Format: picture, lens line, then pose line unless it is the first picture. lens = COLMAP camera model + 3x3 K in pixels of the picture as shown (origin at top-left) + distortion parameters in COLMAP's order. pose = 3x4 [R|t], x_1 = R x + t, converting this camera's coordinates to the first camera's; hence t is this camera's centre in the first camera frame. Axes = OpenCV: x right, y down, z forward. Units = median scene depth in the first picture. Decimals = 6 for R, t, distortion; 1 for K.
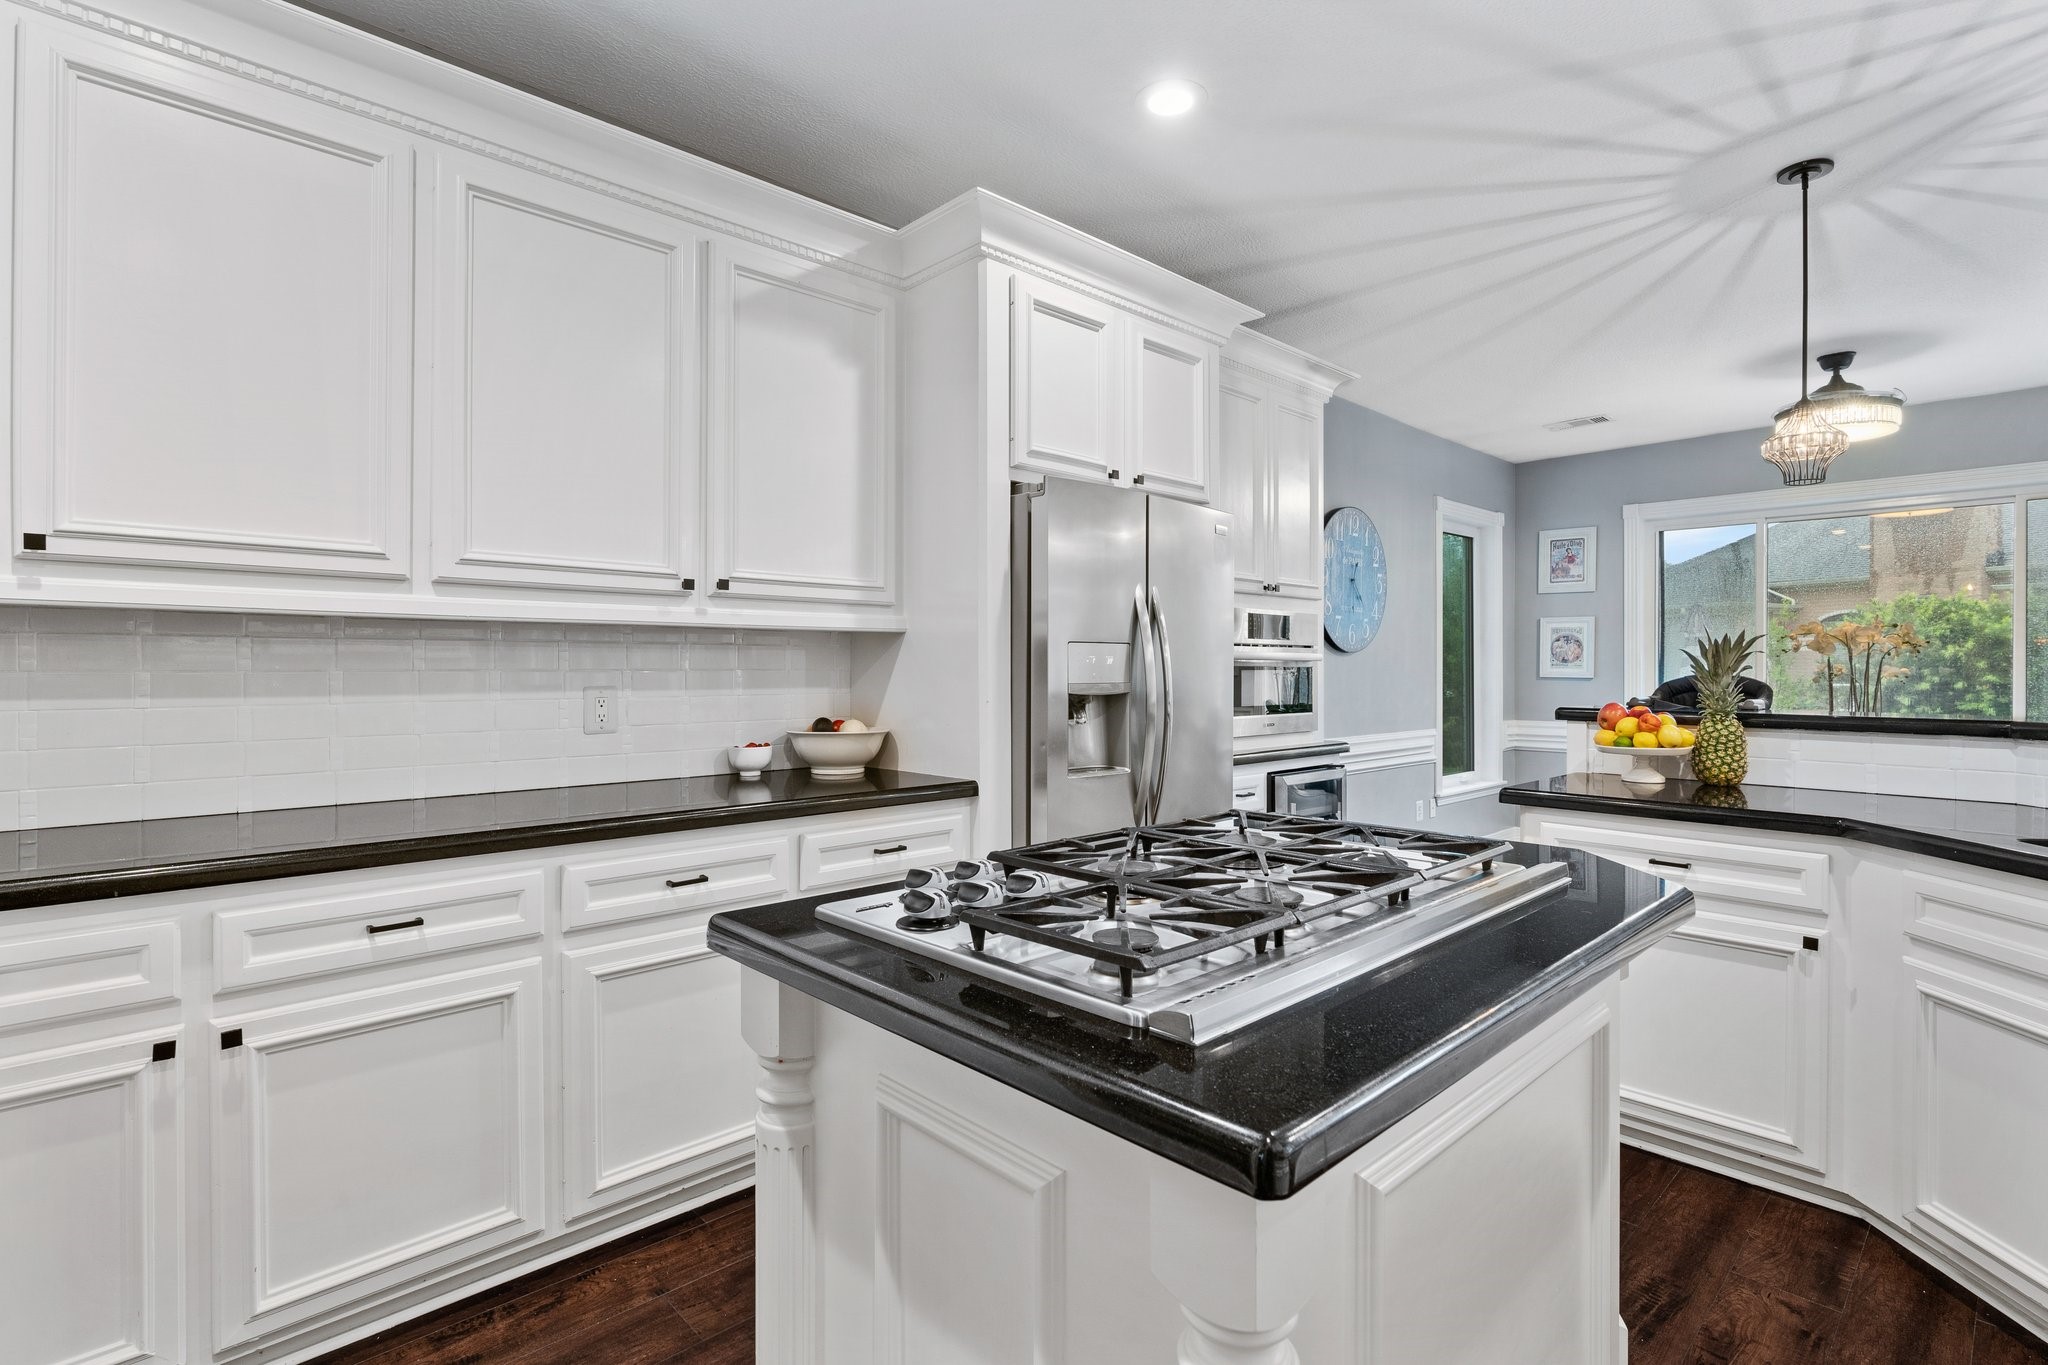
lens RADIAL K [[973.2, 0, 1027.4], [0, 973.2, 671.8], [0, 0, 1]] dist [0.001082, 0.001069]
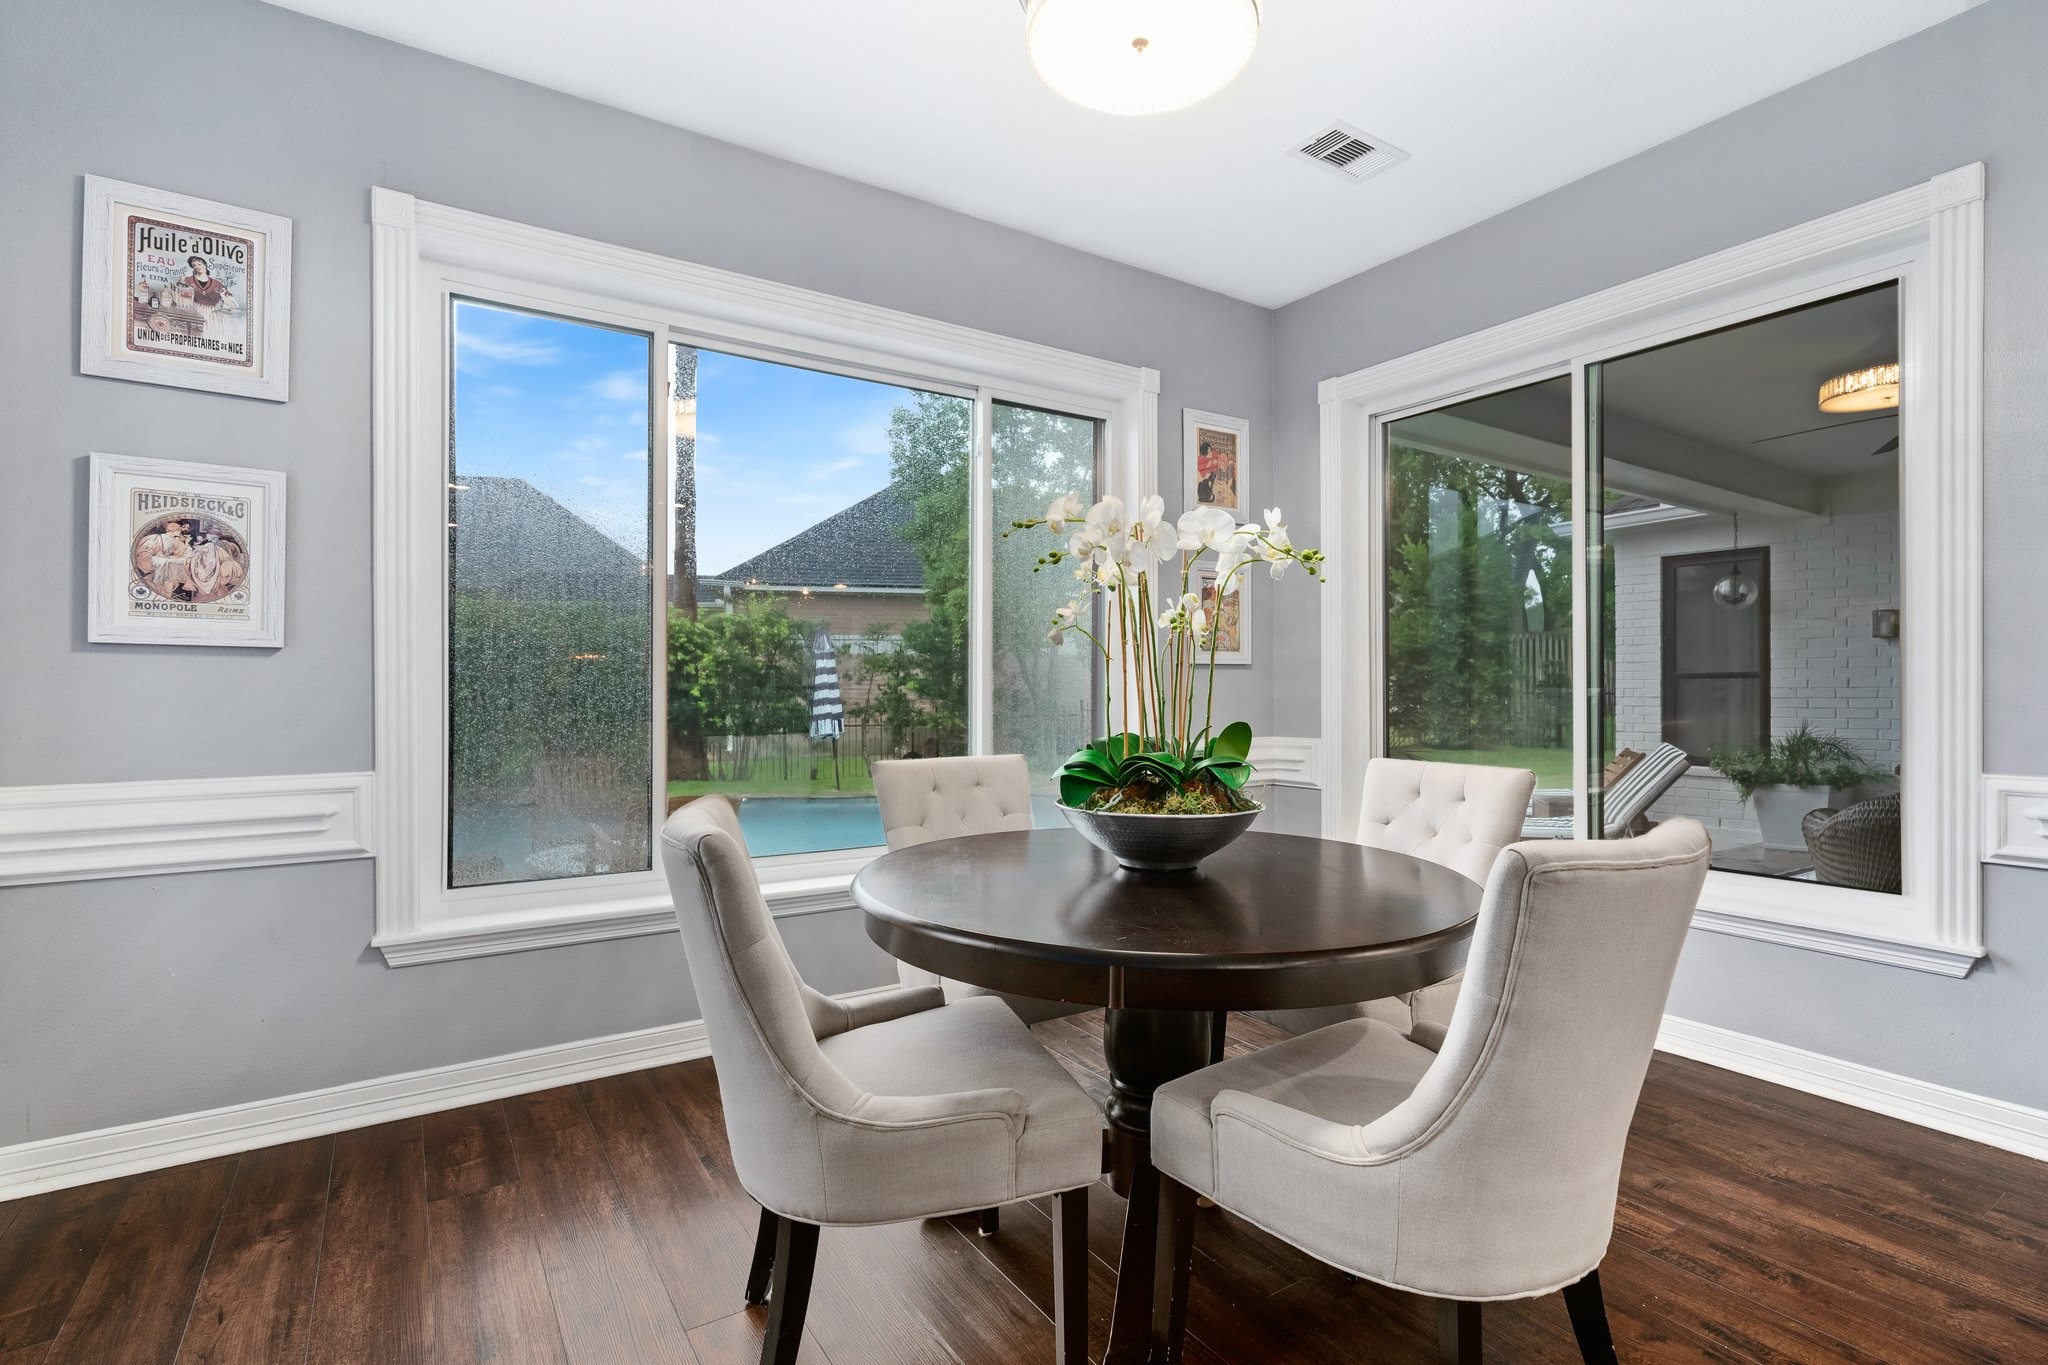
lens RADIAL K [[973.2, 0, 1027.8], [0, 973.2, 672.0], [0, 0, 1]] dist [0.001082, 0.001069]
pose [[0.186837, 0.013357, 0.982300, 0.285504], [0.002876, 0.999896, -0.014143, 0.020115], [-0.982387, 0.005467, 0.186779, 0.664282]]
